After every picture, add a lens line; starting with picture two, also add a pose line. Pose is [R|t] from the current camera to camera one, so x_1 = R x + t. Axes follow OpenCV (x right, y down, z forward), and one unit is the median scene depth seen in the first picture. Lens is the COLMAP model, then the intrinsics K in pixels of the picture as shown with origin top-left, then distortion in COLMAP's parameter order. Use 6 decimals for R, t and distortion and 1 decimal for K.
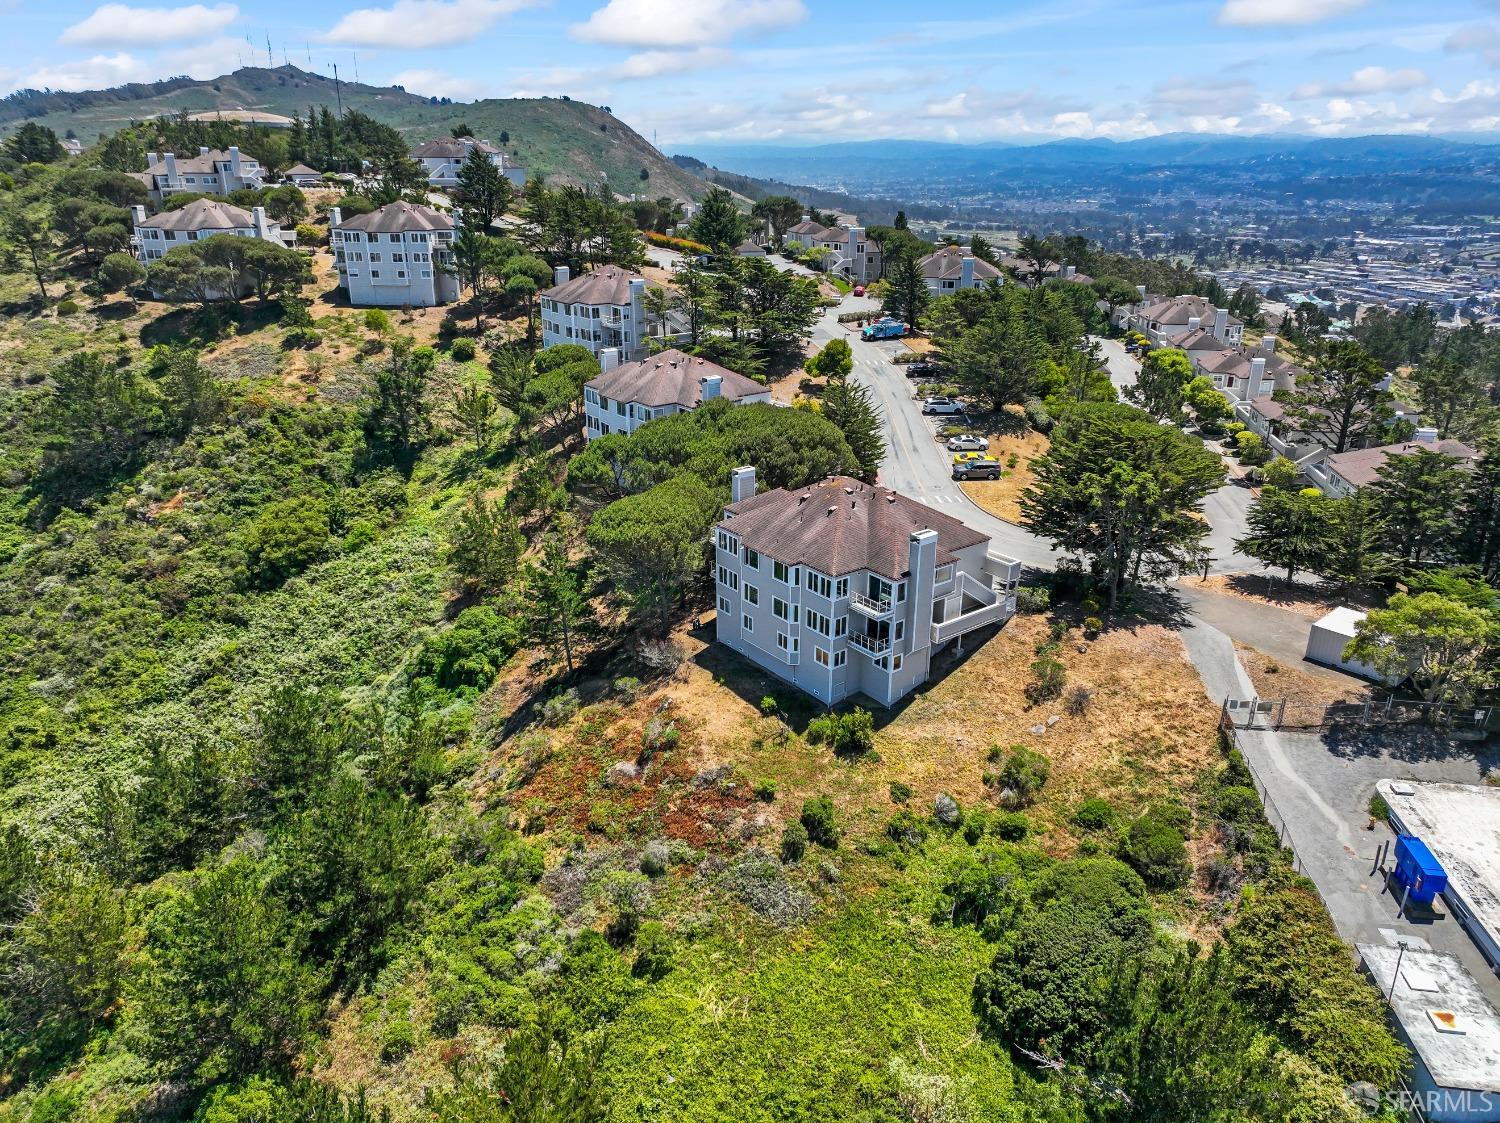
lens RADIAL K [[1052.6, 0, 750.0], [0, 1052.6, 561.5], [0, 0, 1]] dist [0.003148, 0.012987]
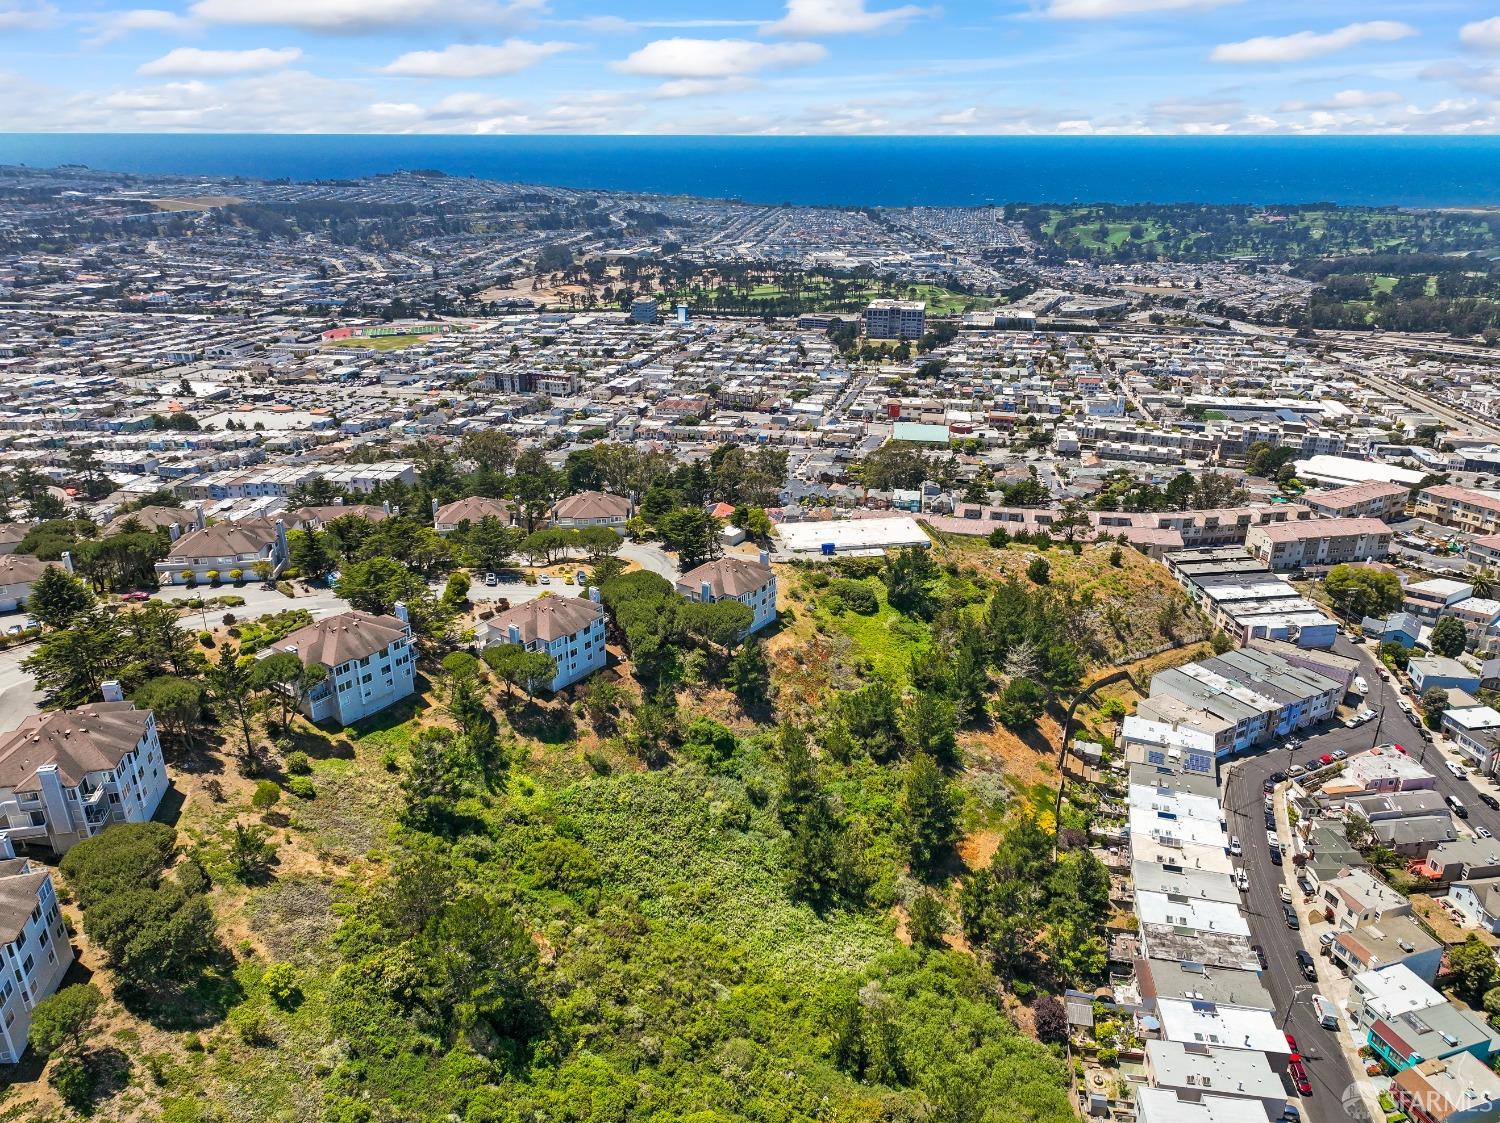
lens RADIAL K [[1052.6, 0, 750.0], [0, 1052.6, 561.5], [0, 0, 1]] dist [0.003148, 0.012987]
pose [[-0.289087, -0.361583, 0.886390, -1.501967], [0.342655, 0.825494, 0.448495, -0.820022], [-0.893877, 0.433380, -0.114741, 0.816083]]
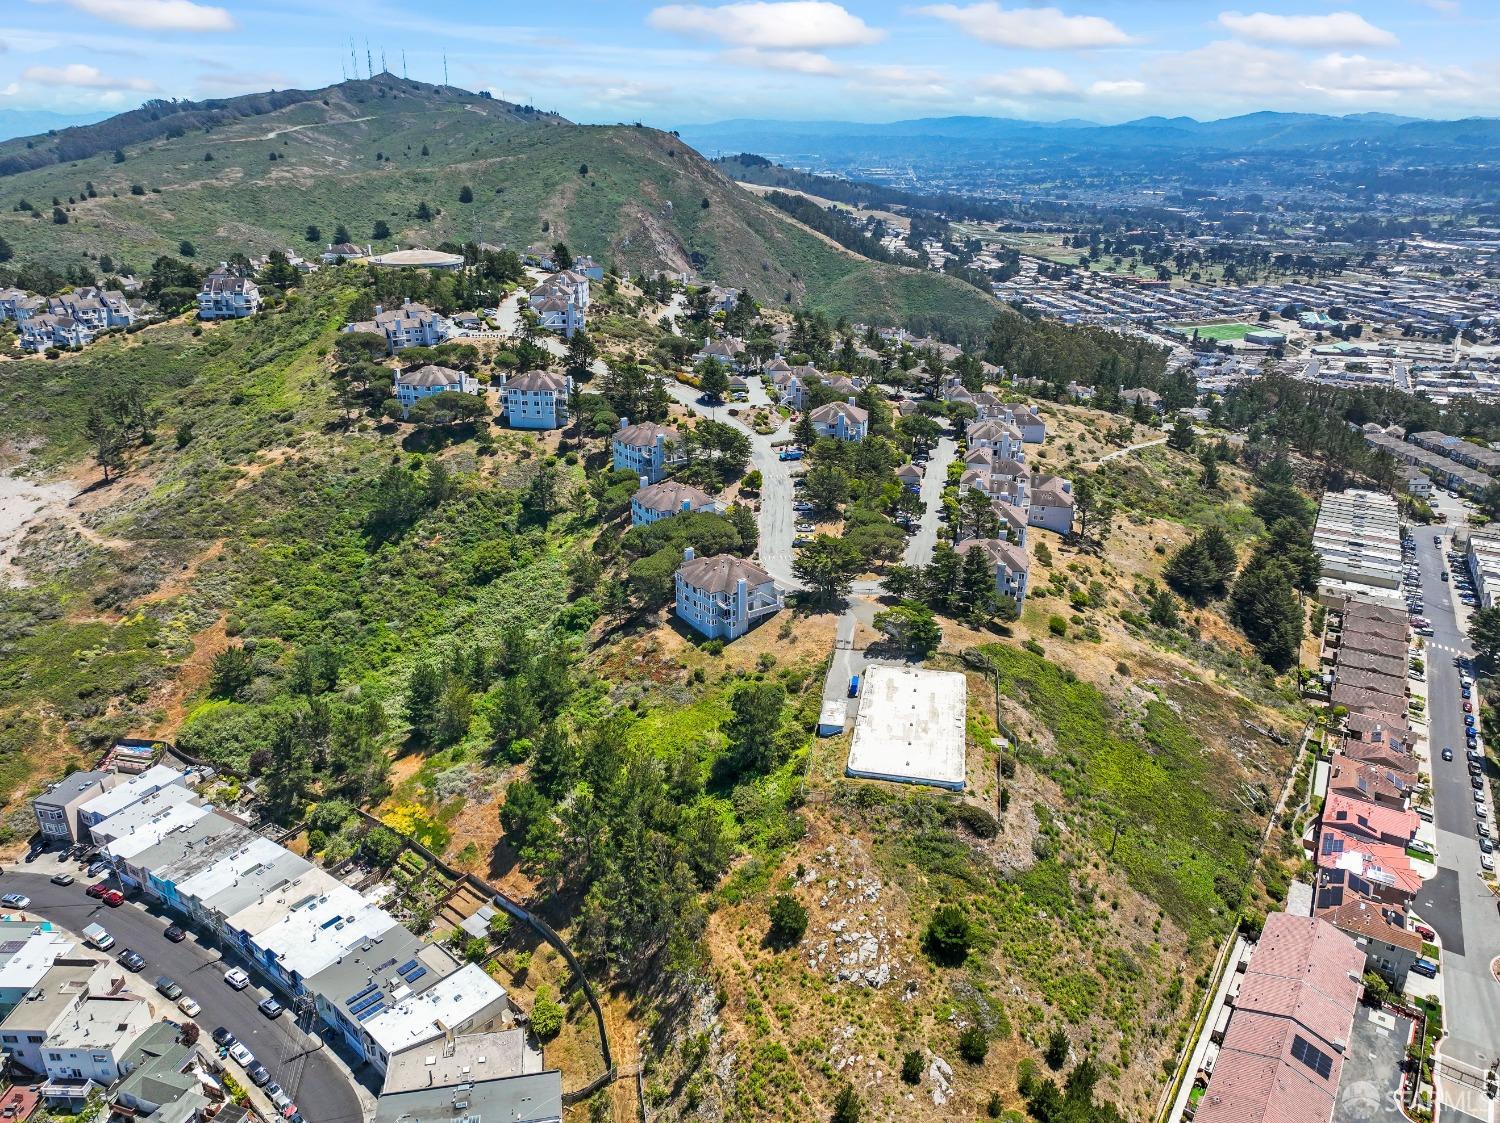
lens RADIAL K [[1052.6, 0, 750.0], [0, 1052.6, 561.5], [0, 0, 1]] dist [0.003148, 0.012987]
pose [[0.997858, 0.028973, -0.058650, 0.207294], [-0.027741, 0.999379, 0.021718, -0.081464], [0.059243, -0.020045, 0.998042, -1.099651]]
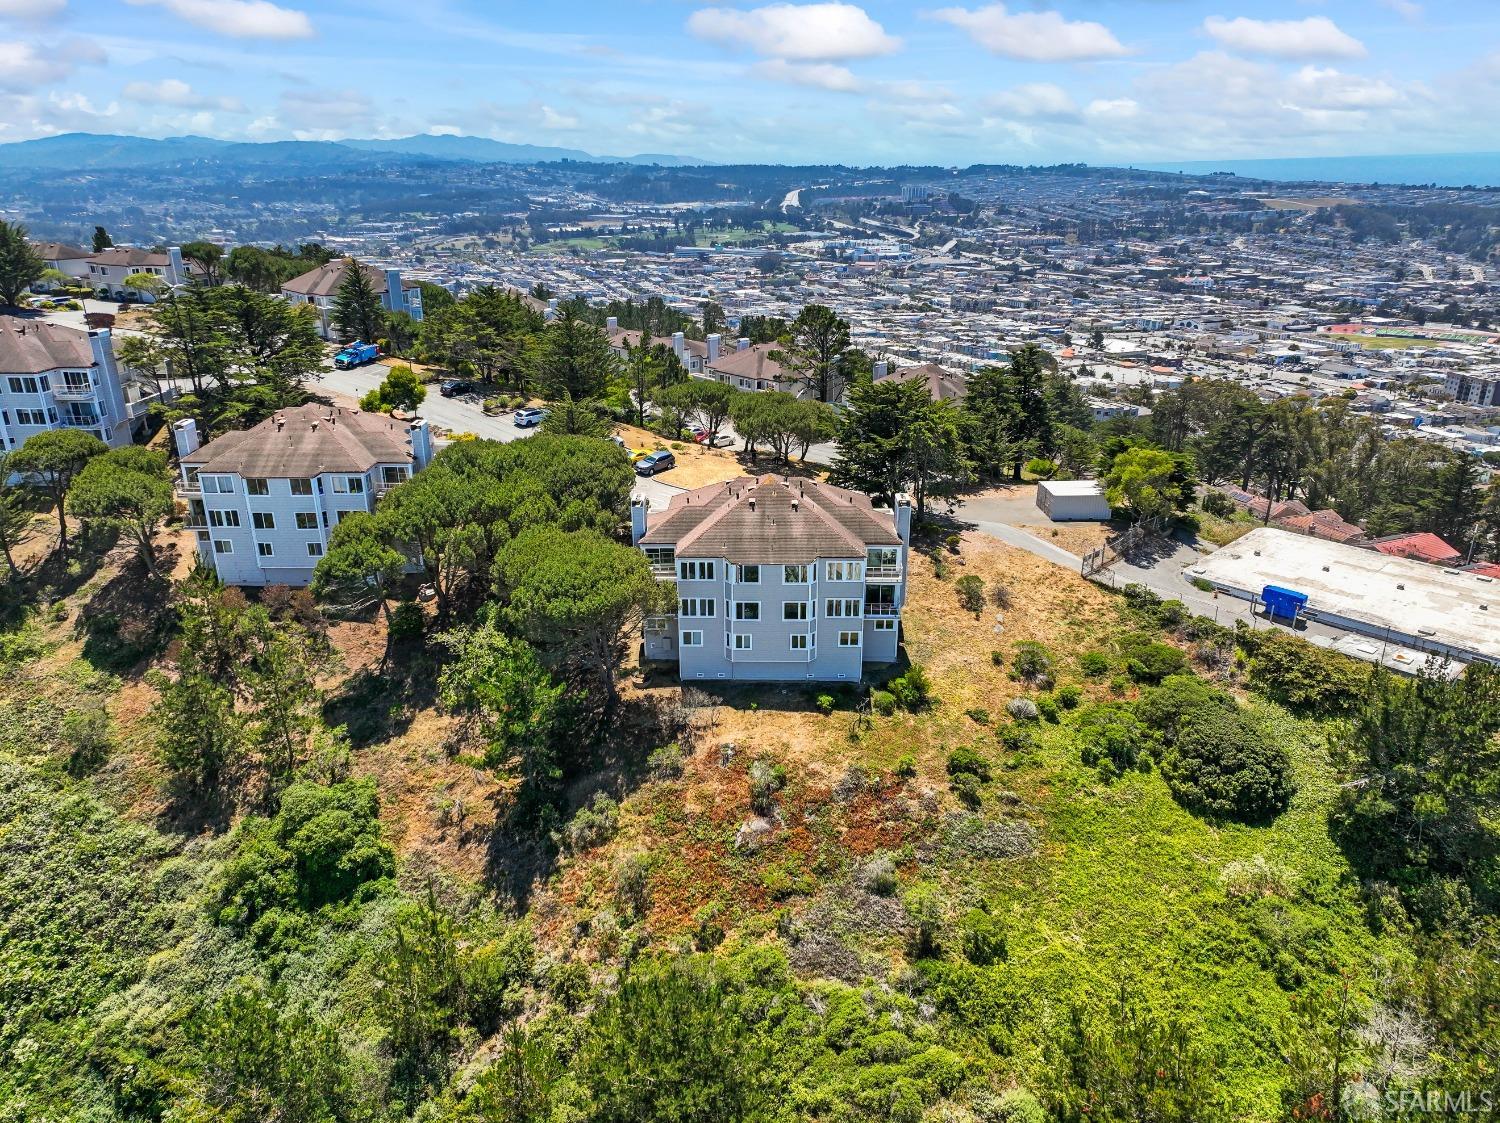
lens RADIAL K [[1052.6, 0, 750.0], [0, 1052.6, 561.5], [0, 0, 1]] dist [0.003148, 0.012987]
pose [[0.623739, -0.281621, 0.729136, -0.445447], [0.283972, 0.950743, 0.124290, -0.085220], [-0.728223, 0.129529, 0.672988, 0.218265]]
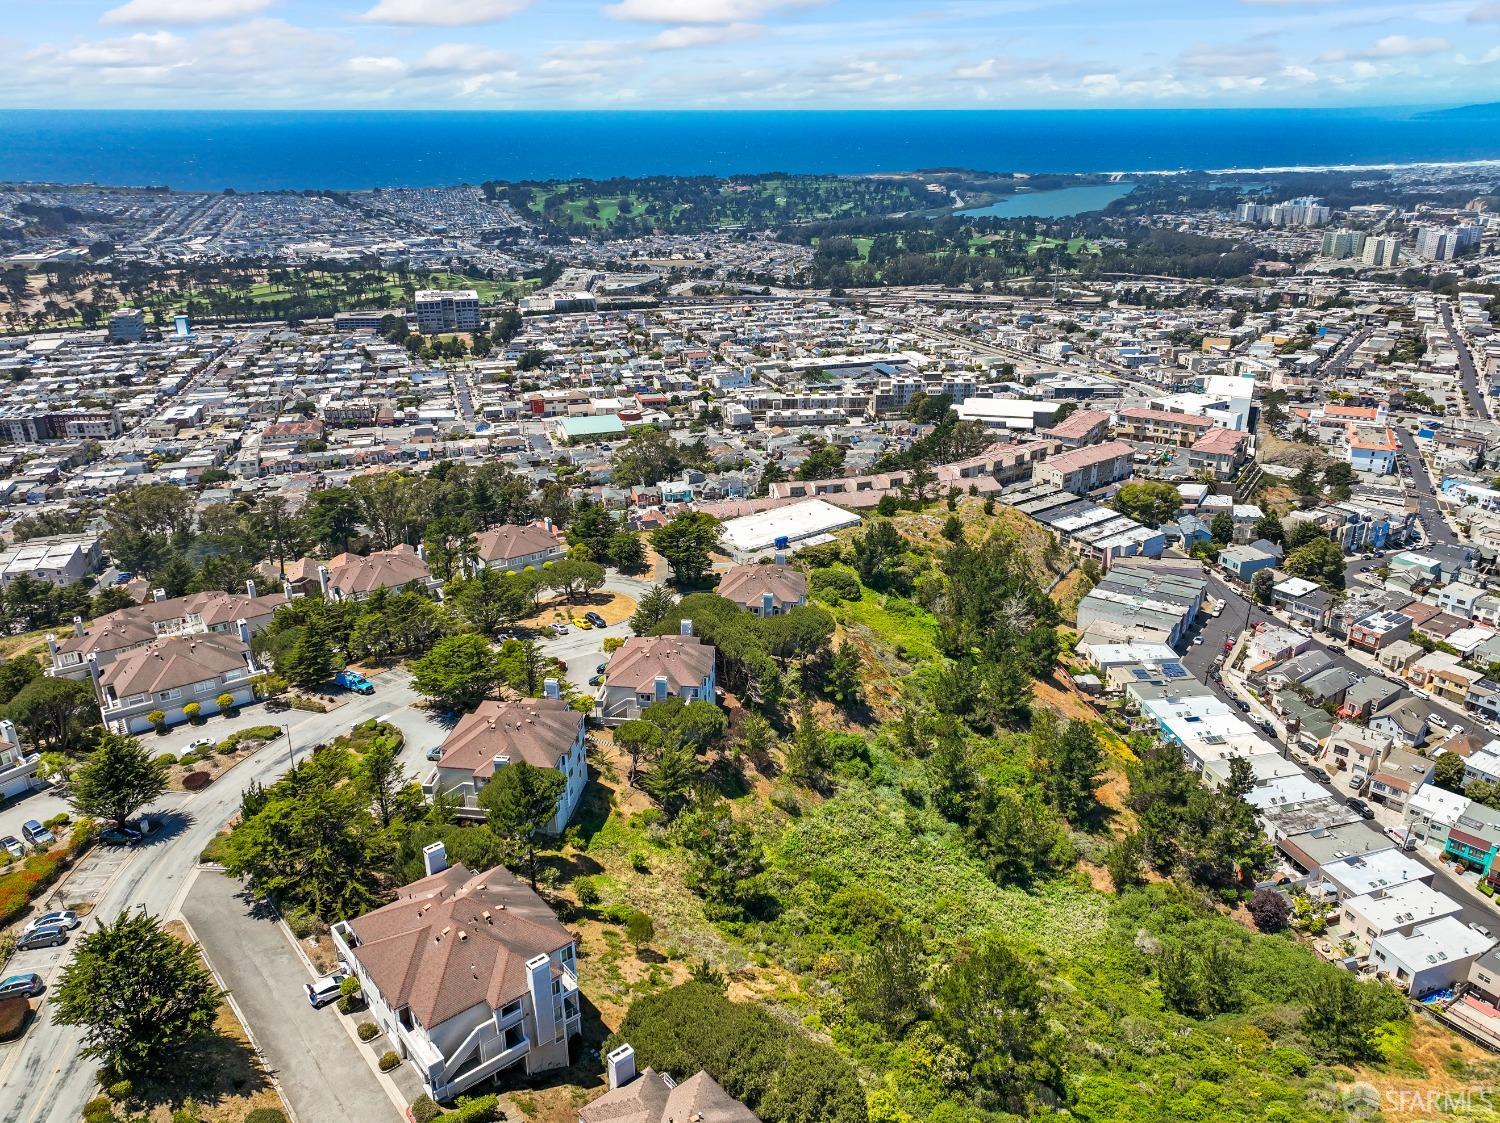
lens RADIAL K [[1112.3, 0, 750.2], [0, 1112.3, 575.8], [0, 0, 1]] dist [0.002651, 0.009647]
pose [[-0.696865, -0.277238, 0.661451, -1.055107], [0.260164, 0.761731, 0.593363, -1.058517], [-0.668351, 0.585580, -0.458697, 1.455350]]
